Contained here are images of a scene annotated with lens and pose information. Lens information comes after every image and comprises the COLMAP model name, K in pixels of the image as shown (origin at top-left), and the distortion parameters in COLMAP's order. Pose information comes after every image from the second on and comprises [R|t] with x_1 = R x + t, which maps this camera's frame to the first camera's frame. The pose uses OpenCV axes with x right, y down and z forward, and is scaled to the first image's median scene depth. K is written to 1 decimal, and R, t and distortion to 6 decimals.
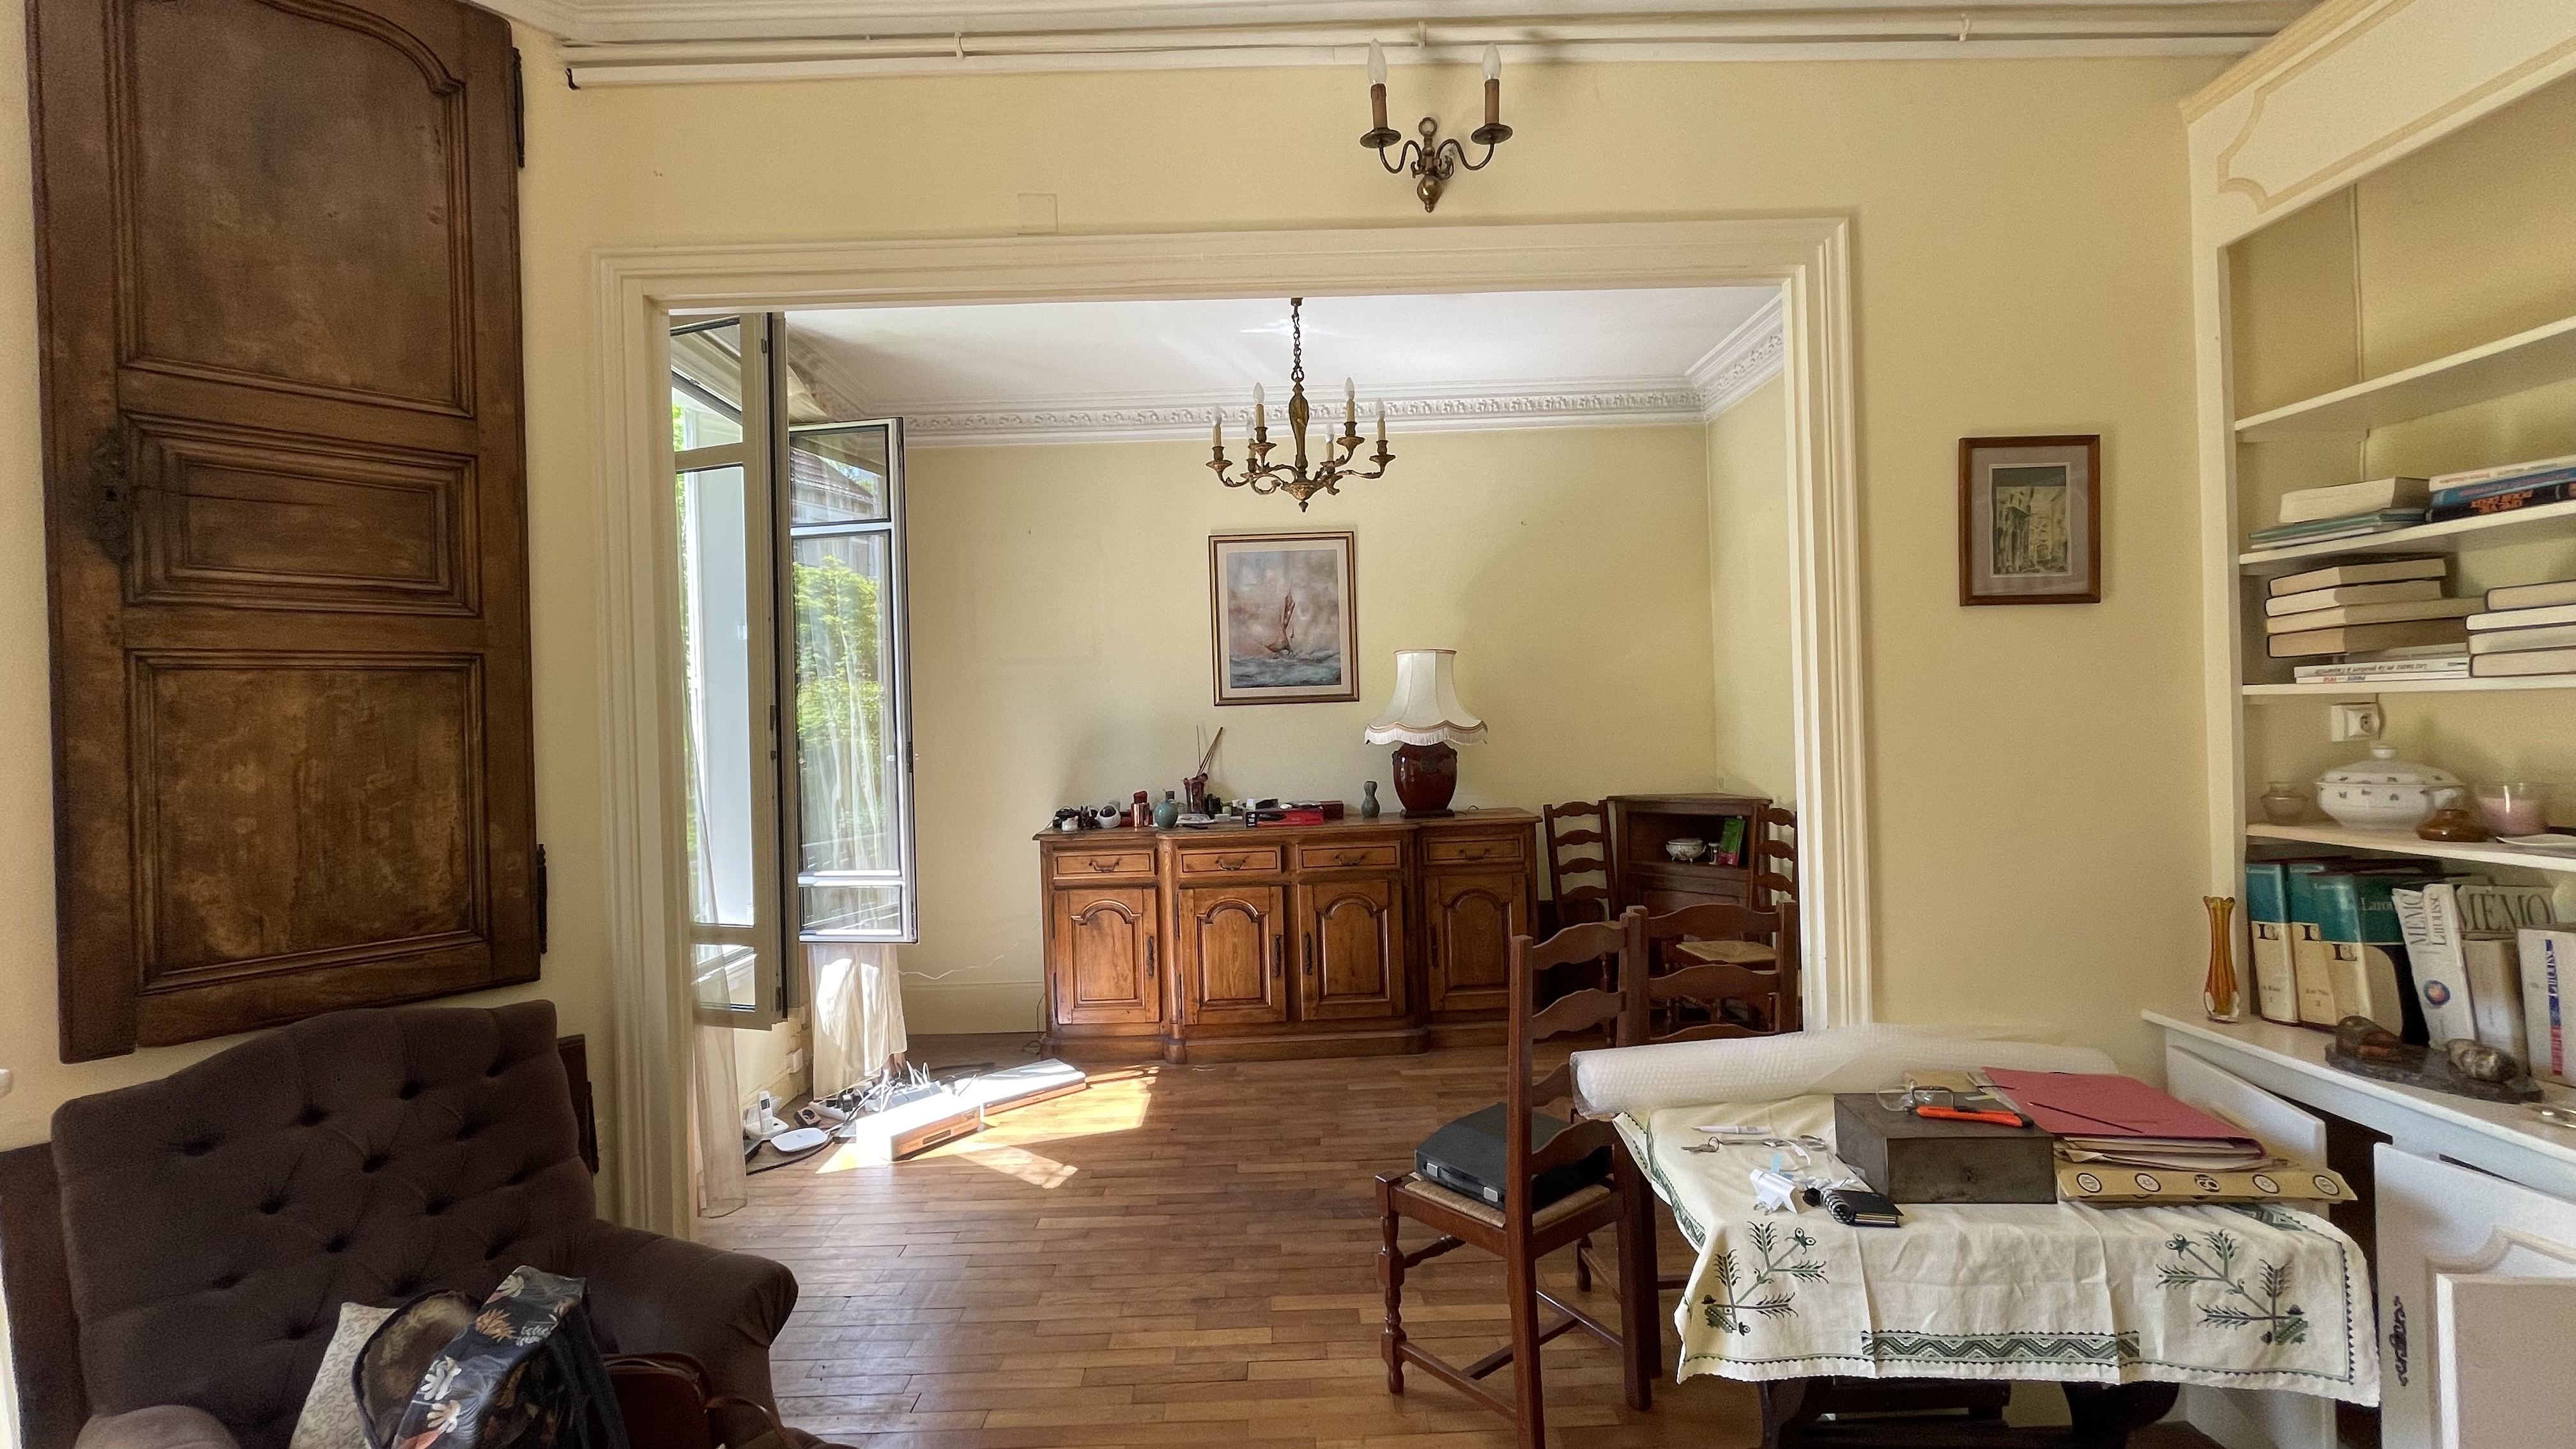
lens RADIAL K [[1046.2, 0, 1287.9], [0, 1046.2, 726.7], [0, 0, 1]] dist [-0.002881, -0.000192]
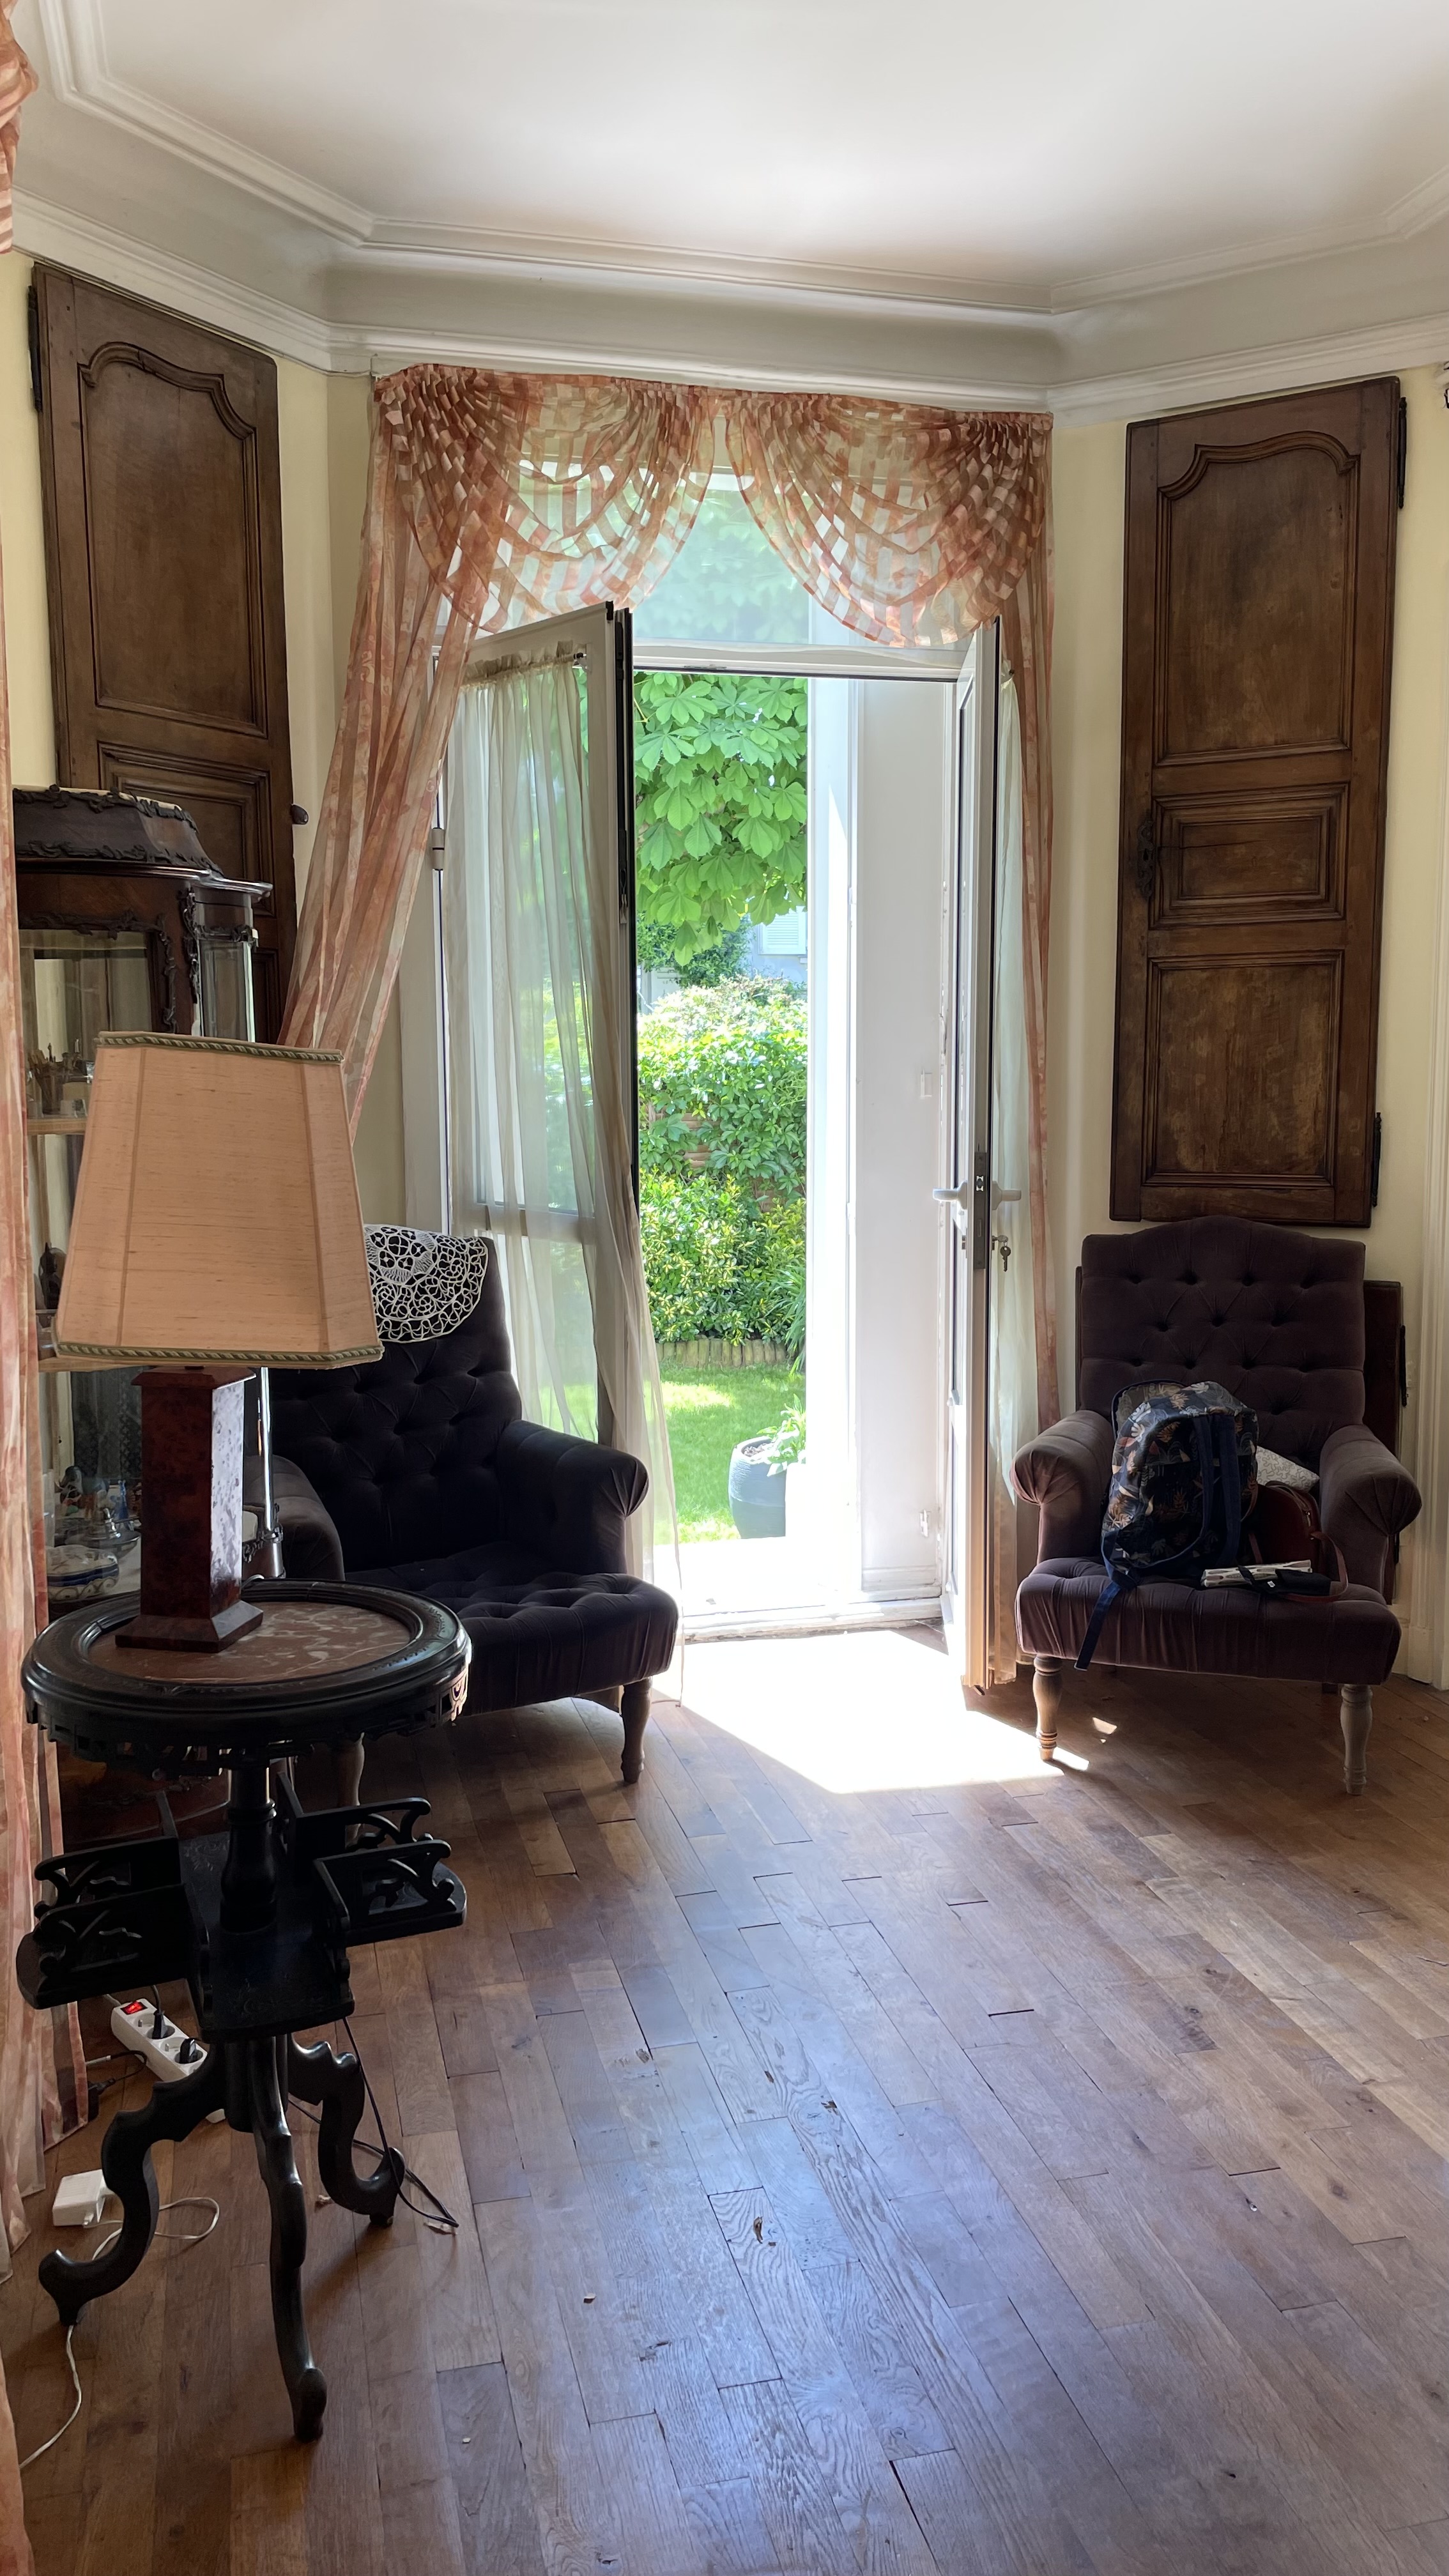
lens RADIAL K [[1946.0, 0, 725.4], [0, 1946.0, 1289.0], [0, 0, 1]] dist [-0.003290, -0.000824]
pose [[0.231426, 0.147642, -0.961584, 1.417741], [-0.001958, 0.988486, 0.151302, -0.023601], [0.972851, -0.033132, 0.229050, -0.245676]]
